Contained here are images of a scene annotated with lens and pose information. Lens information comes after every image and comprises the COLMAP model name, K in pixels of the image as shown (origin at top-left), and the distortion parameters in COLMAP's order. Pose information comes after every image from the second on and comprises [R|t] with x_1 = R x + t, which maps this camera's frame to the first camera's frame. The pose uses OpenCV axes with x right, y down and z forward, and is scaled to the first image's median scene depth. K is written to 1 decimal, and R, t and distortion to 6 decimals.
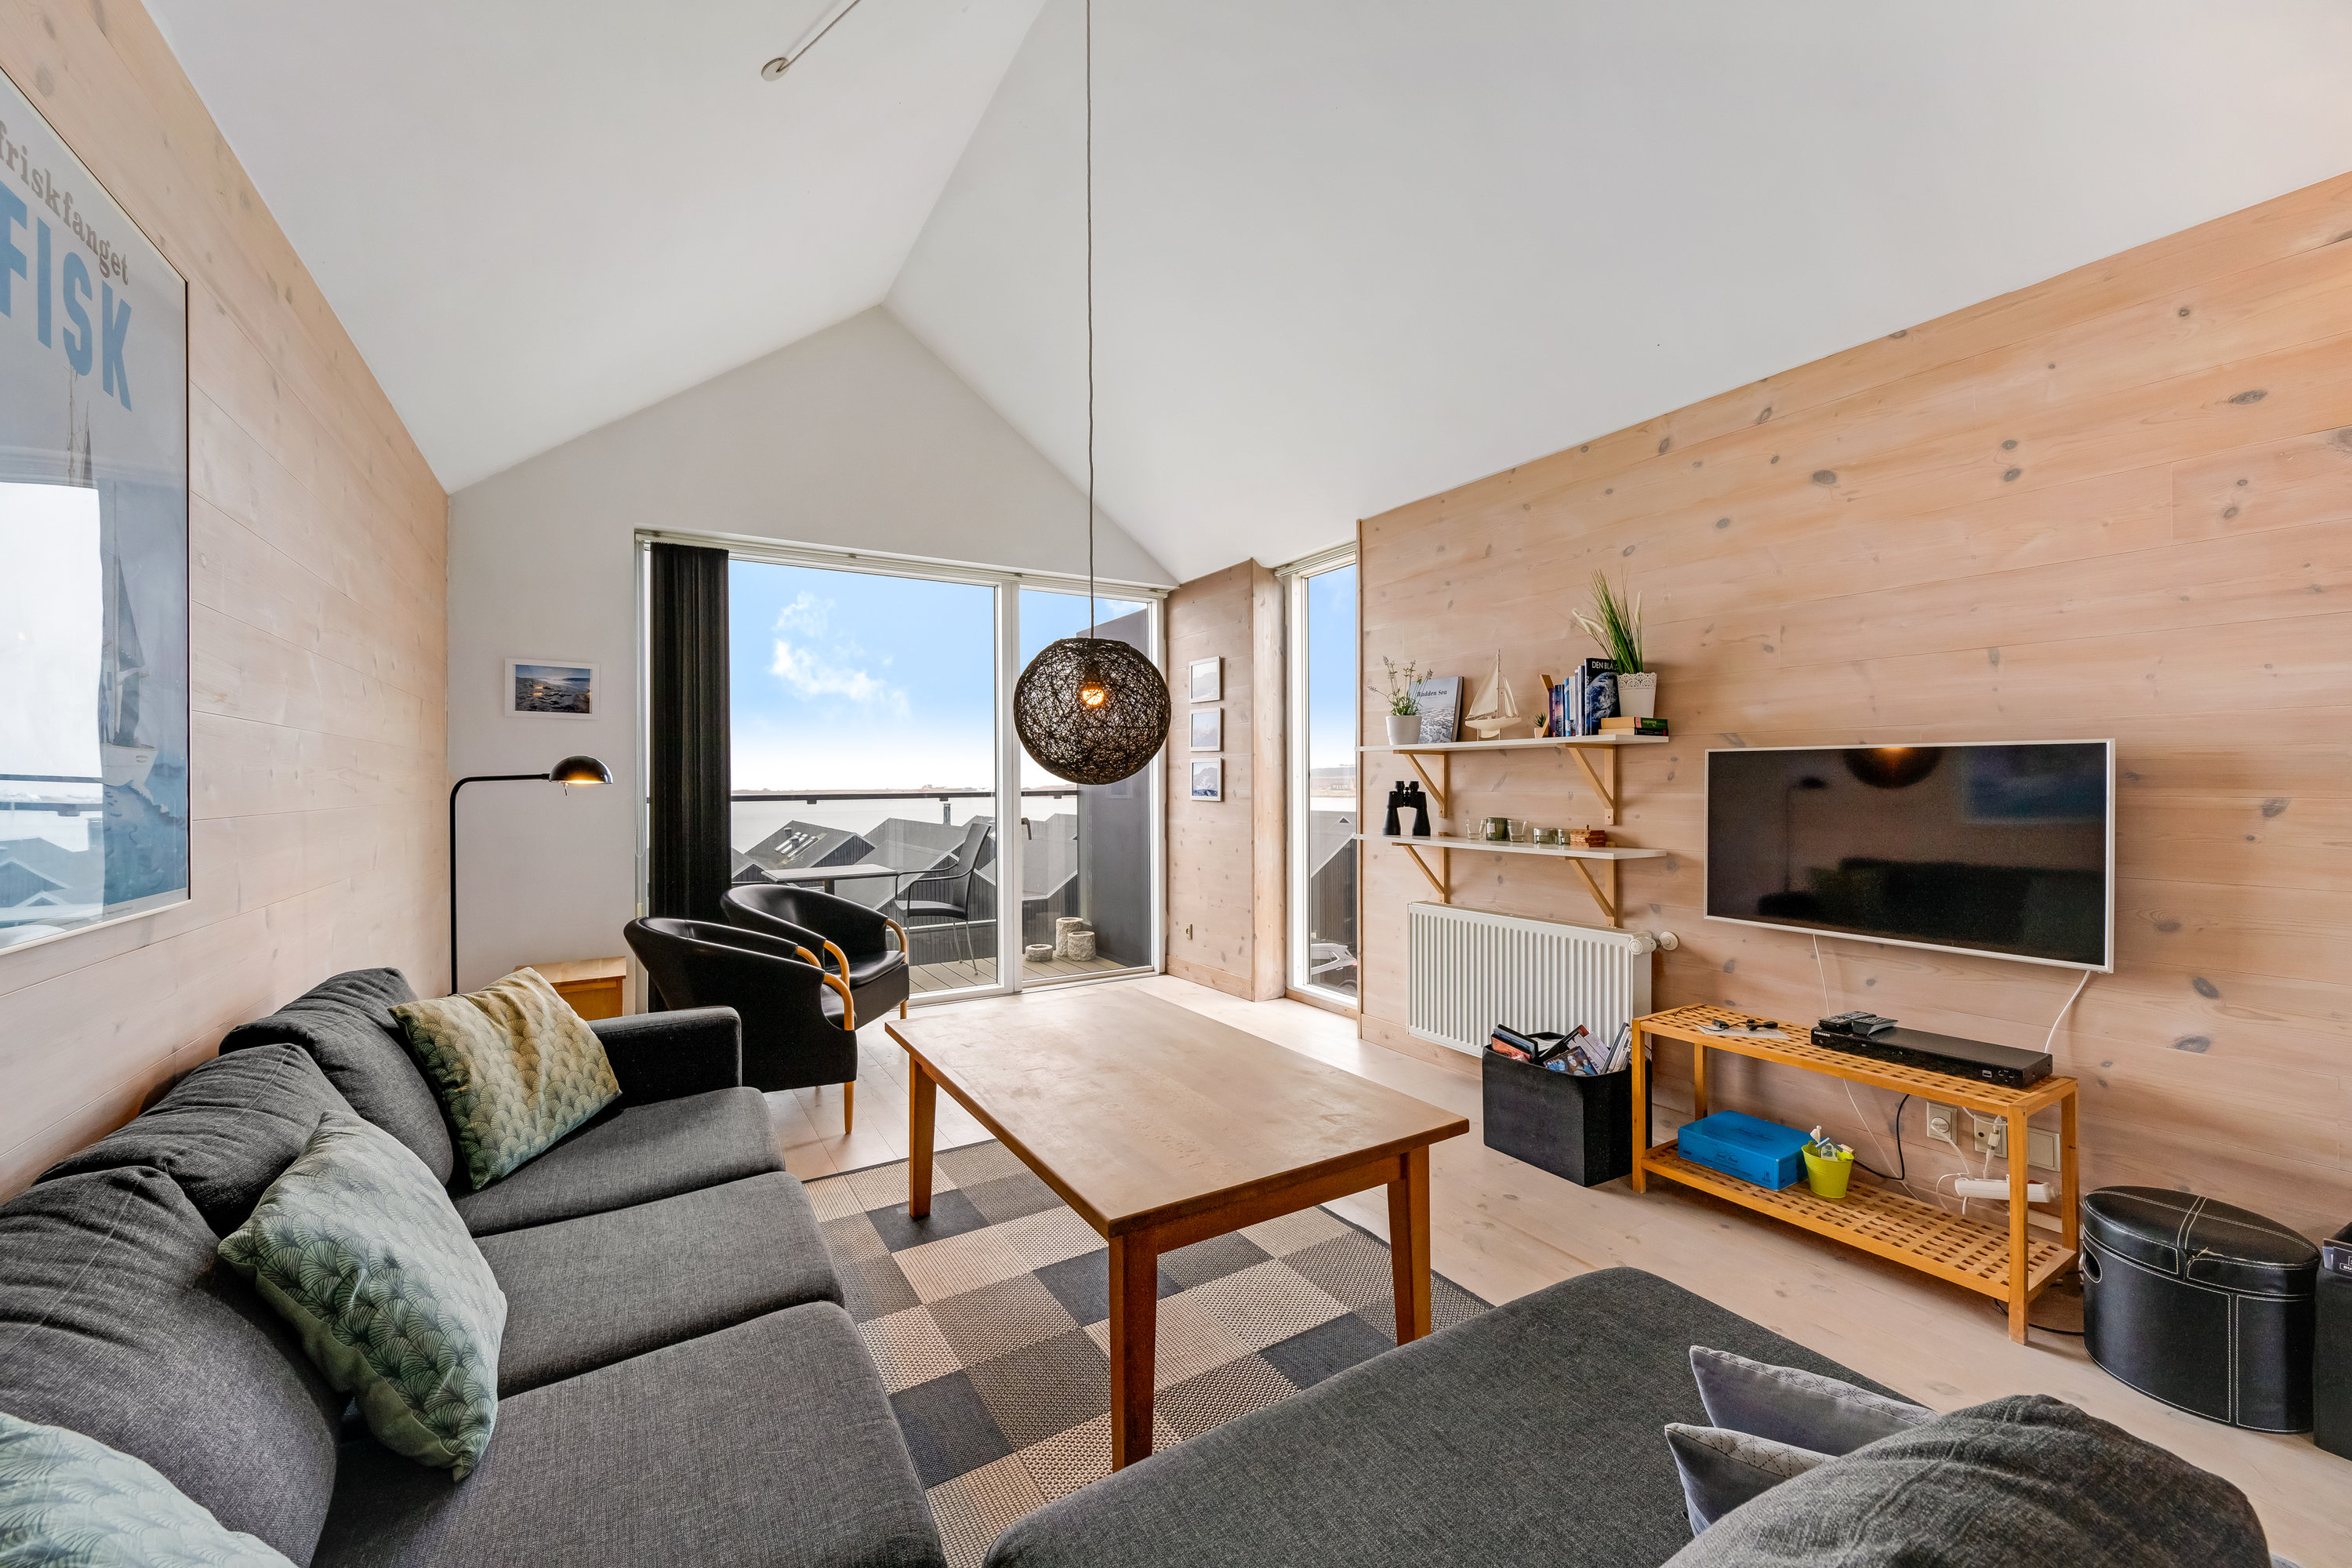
lens RADIAL K [[931.4, 0, 1176.0], [0, 931.4, 784.0], [0, 0, 1]] dist [-0.000783, -0.000256]
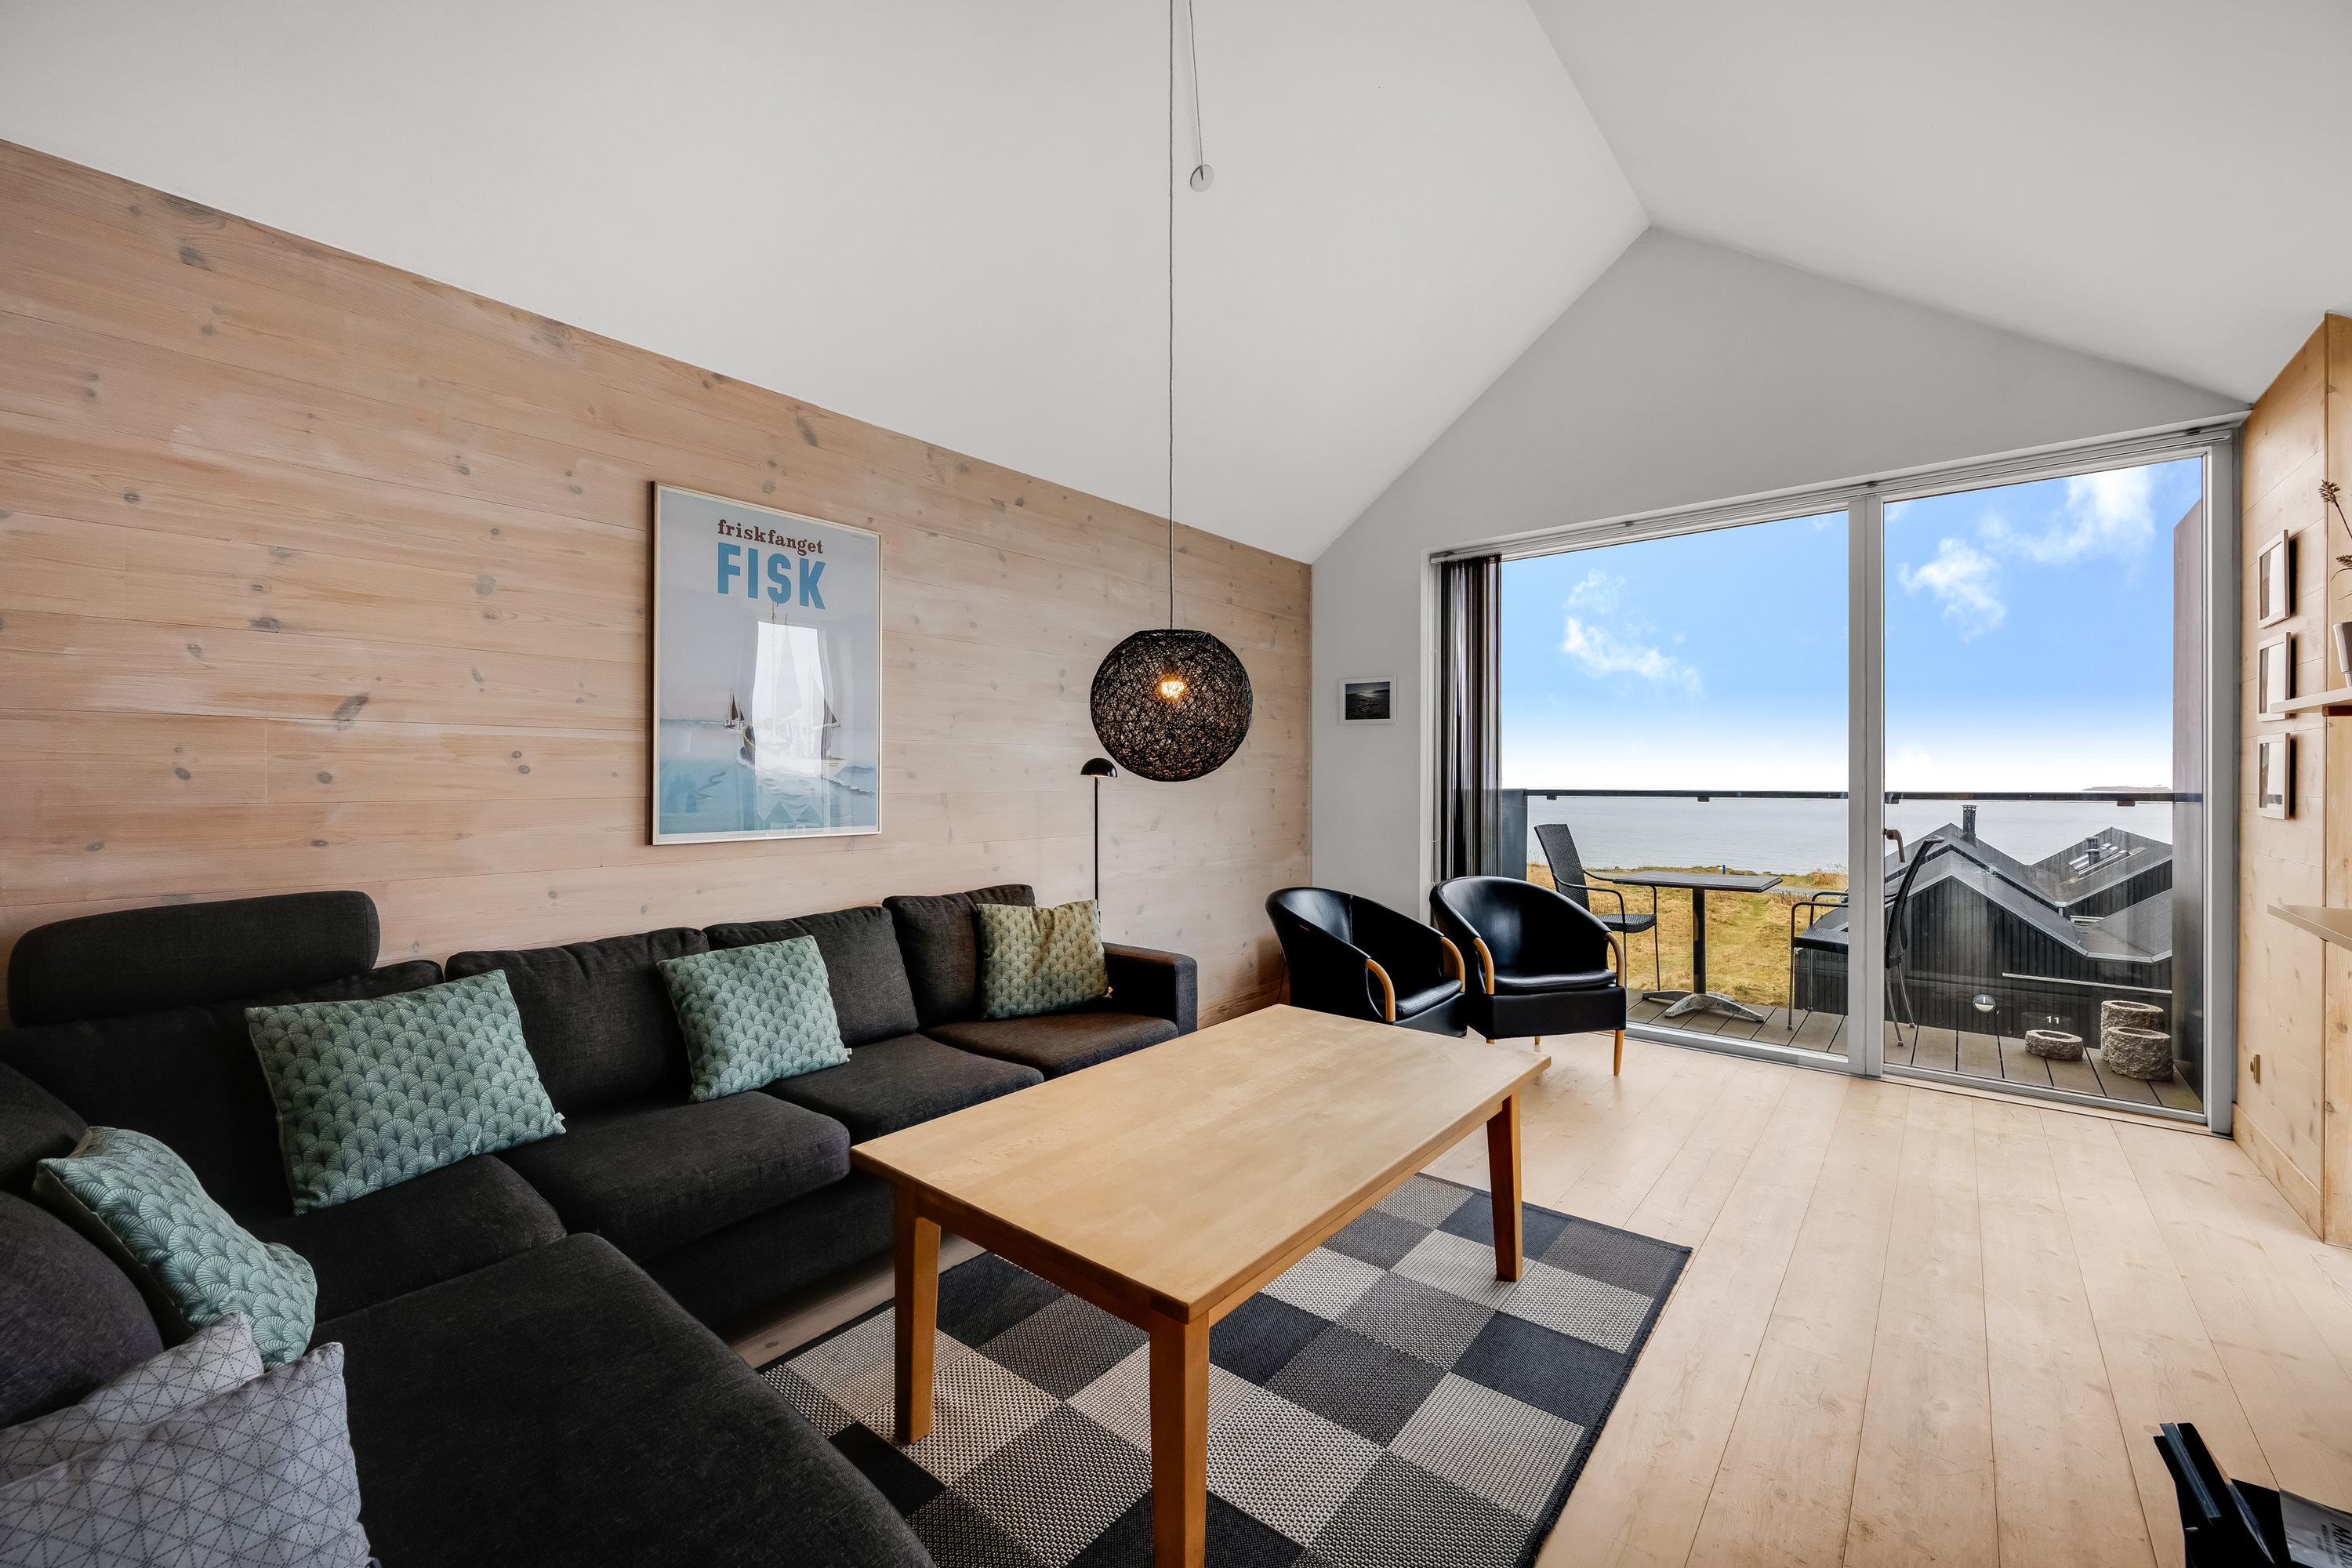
lens RADIAL K [[923.8, 0, 1176.0], [0, 923.8, 784.0], [0, 0, 1]] dist [0.002309, -0.000175]
pose [[0.326036, 0.013142, -0.945266, 0.414879], [-0.005956, 0.999912, 0.011848, -0.004045], [0.945338, 0.001767, 0.326086, 0.355611]]
